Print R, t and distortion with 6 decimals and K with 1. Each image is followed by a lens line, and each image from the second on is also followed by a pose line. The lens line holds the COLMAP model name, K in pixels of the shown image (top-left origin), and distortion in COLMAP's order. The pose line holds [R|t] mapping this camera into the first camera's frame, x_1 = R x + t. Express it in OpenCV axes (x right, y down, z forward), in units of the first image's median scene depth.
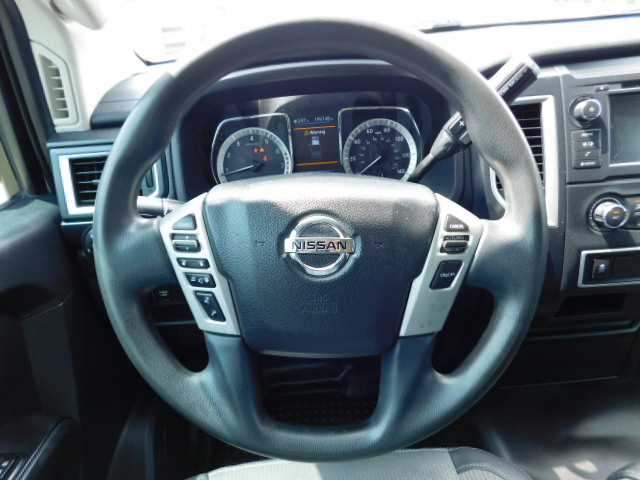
lens RADIAL K [[422.8, 0, 321.7], [0, 422.8, 239.3], [0, 0, 1]] dist [-0.067322, 0.052596]
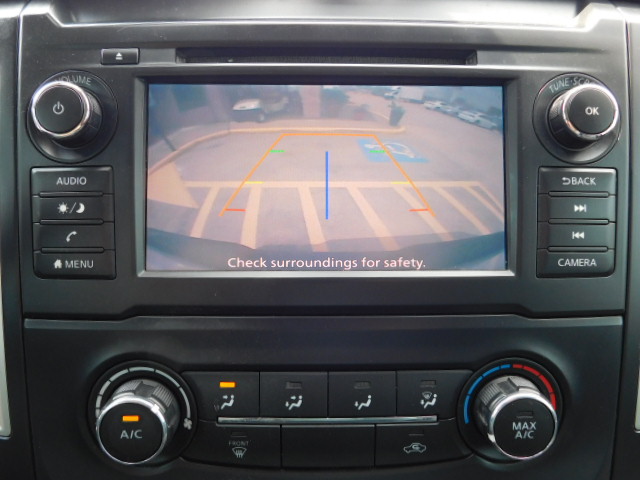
lens RADIAL K [[555.8, 0, 320.0], [0, 555.8, 240.0], [0, 0, 1]] dist [-0.008072, -0.001834]
pose [[0.996644, 0.079913, 0.017733, 0.850639], [-0.076572, 0.986734, -0.143155, -0.155149], [-0.028938, 0.141317, 0.989541, 0.548137]]
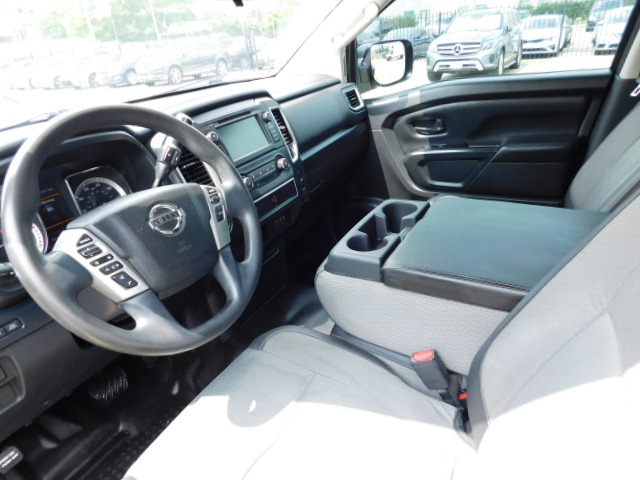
lens RADIAL K [[426.0, 0, 321.6], [0, 426.0, 242.0], [0, 0, 1]] dist [-0.069406, 0.054335]
pose [[0.523583, -0.364953, 0.769851, -0.753922], [0.487558, 0.869368, 0.080537, 0.192094], [-0.698676, 0.333179, 0.633122, -0.411108]]
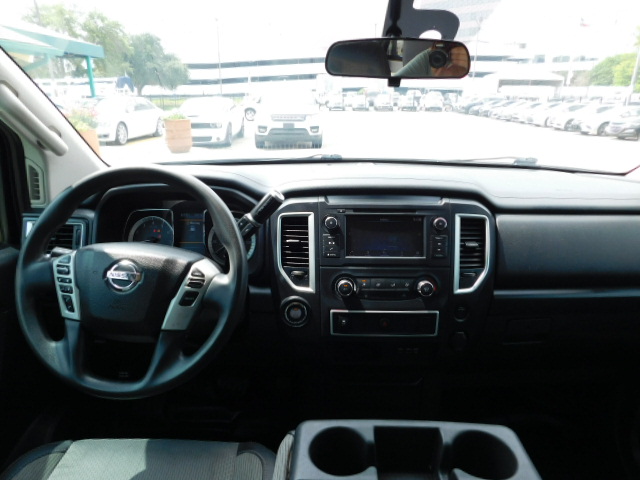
lens RADIAL K [[422.8, 0, 321.7], [0, 422.8, 239.3], [0, 0, 1]] dist [-0.067322, 0.052596]
pose [[0.995250, 0.091113, -0.034285, 0.666483], [-0.096413, 0.971269, -0.217582, 0.126616], [0.013475, 0.219854, 0.975440, -0.646988]]
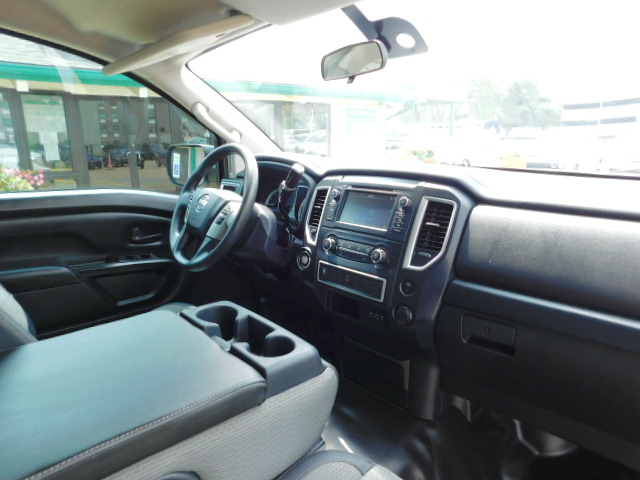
lens RADIAL K [[426.0, 0, 321.6], [0, 426.0, 242.0], [0, 0, 1]] dist [-0.069406, 0.054335]
pose [[0.642890, 0.233335, -0.729553, 2.253824], [-0.425593, 0.900727, -0.086955, 0.130035], [0.636838, 0.366395, 0.678374, -0.448318]]
